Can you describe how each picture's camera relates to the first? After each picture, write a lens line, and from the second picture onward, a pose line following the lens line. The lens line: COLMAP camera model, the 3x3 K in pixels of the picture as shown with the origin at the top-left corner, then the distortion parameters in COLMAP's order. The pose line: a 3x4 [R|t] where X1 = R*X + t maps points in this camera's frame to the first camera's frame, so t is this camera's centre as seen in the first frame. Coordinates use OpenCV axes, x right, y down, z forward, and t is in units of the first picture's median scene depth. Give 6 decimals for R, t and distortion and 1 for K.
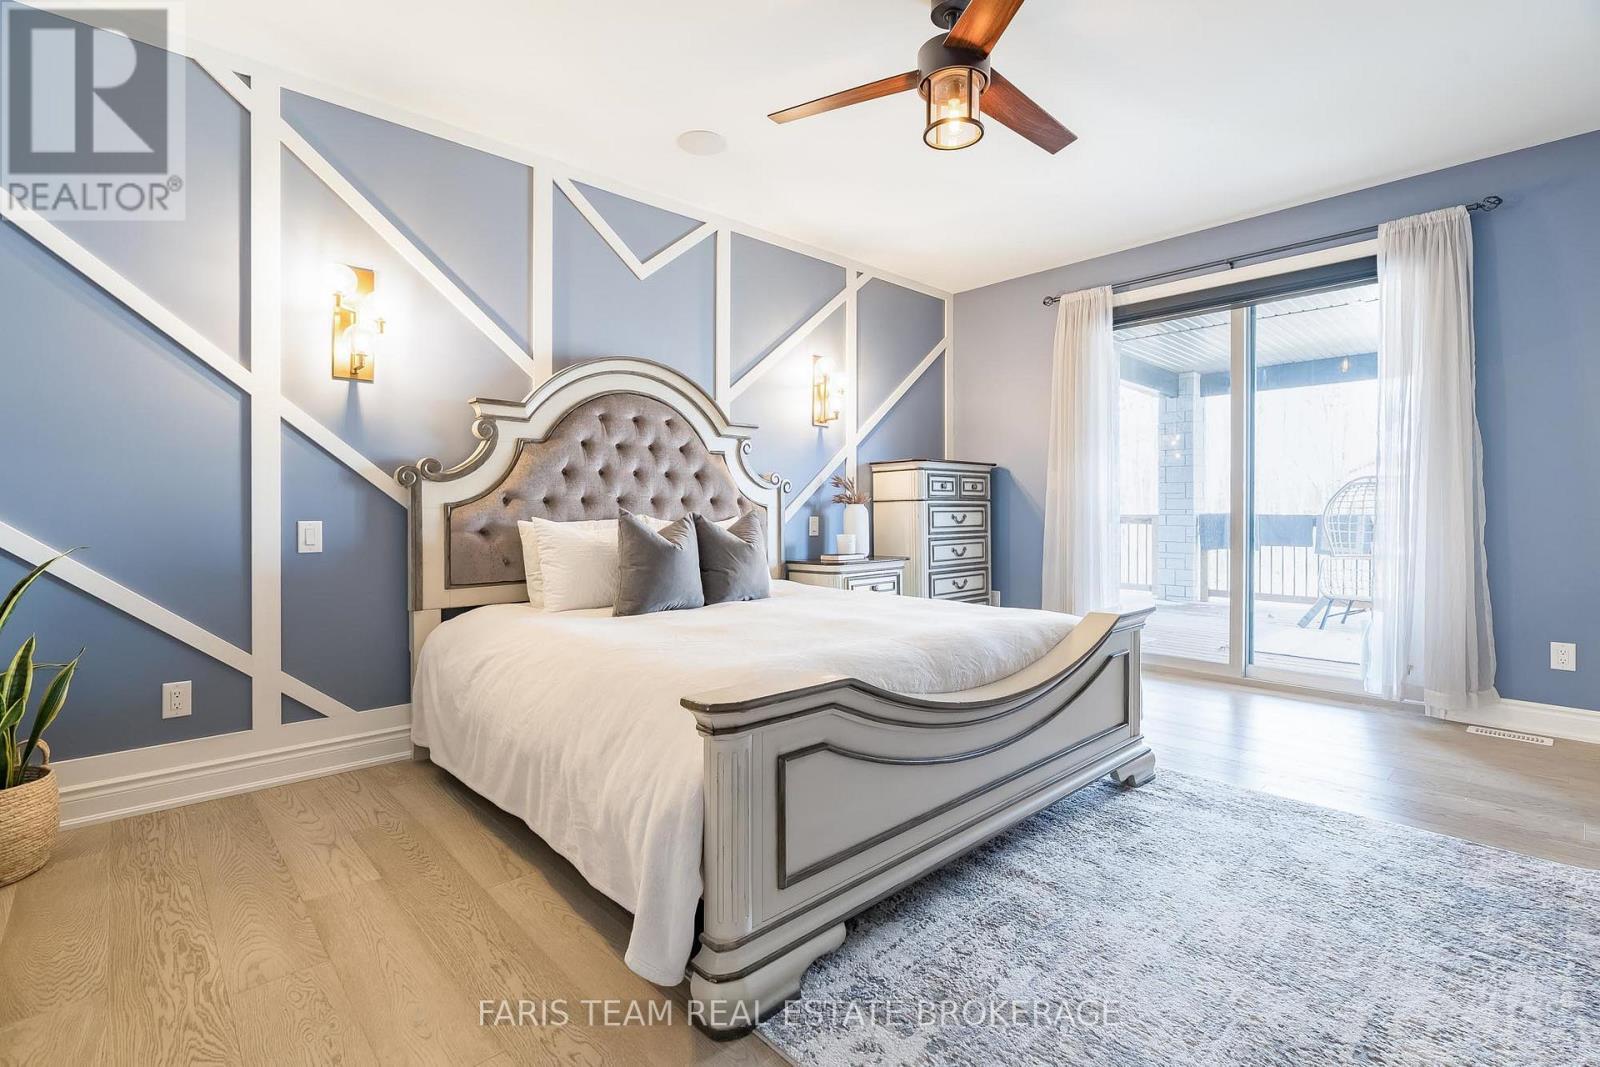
lens RADIAL K [[732.9, 0, 786.0], [0, 732.9, 514.9], [0, 0, 1]] dist [-0.003209, 0.000804]
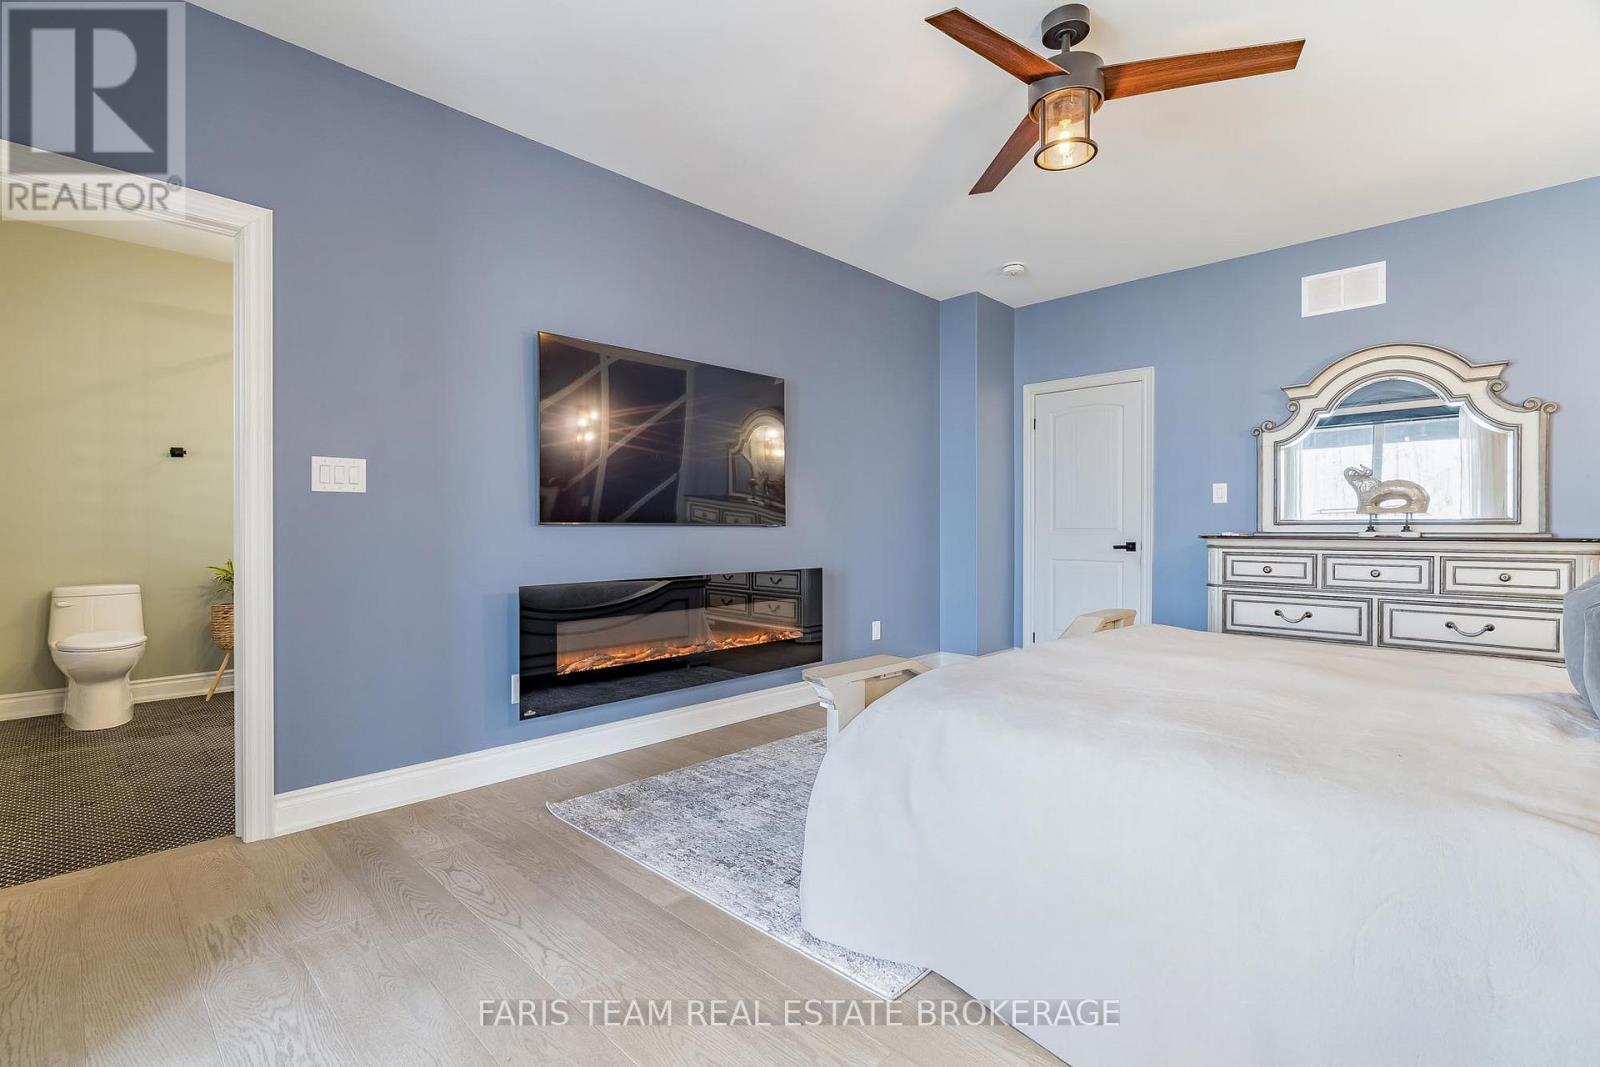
lens RADIAL K [[719.5, 0, 803.5], [0, 719.5, 519.3], [0, 0, 1]] dist [-0.000882, 0.000116]
pose [[-0.997228, -0.003276, -0.074332, 0.489335], [-0.003843, 0.999965, 0.007483, -0.019506], [0.074305, 0.007748, -0.997205, 1.447722]]
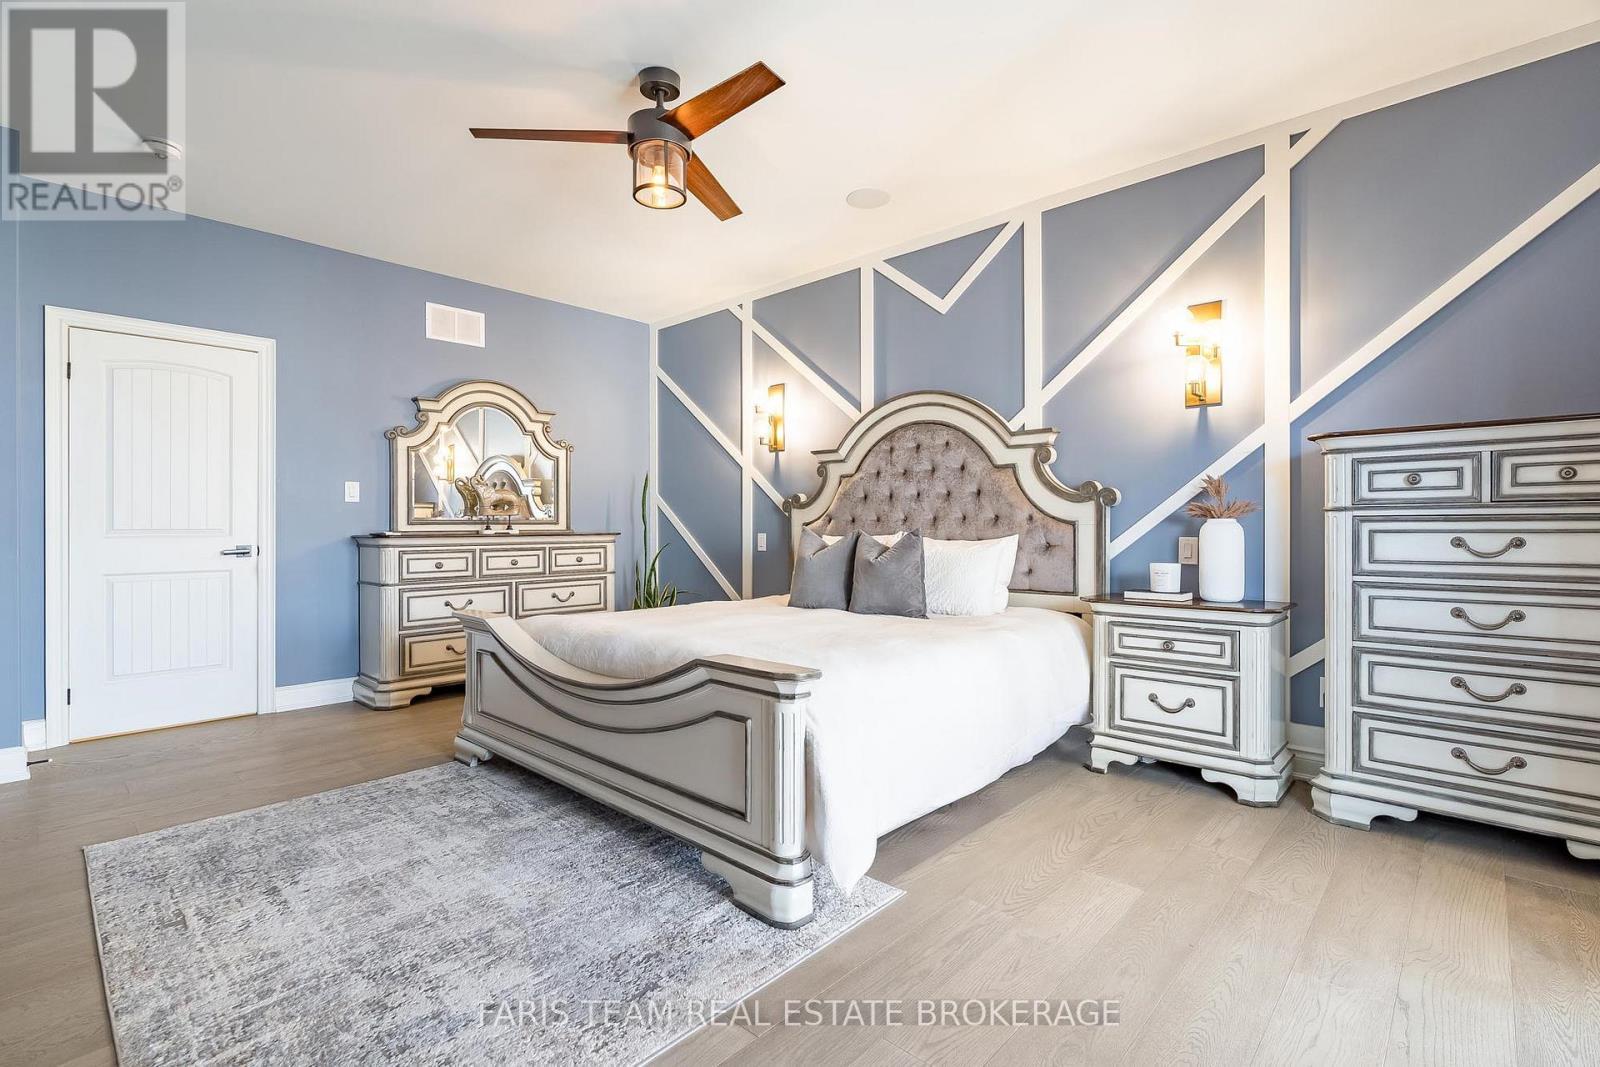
lens RADIAL K [[732.9, 0, 786.0], [0, 732.9, 514.9], [0, 0, 1]] dist [-0.003209, 0.000804]
pose [[0.071875, -0.018419, -0.997244, 1.013877], [-0.011701, 0.999745, -0.019309, -0.002483], [0.997345, 0.013056, 0.071641, 0.826576]]
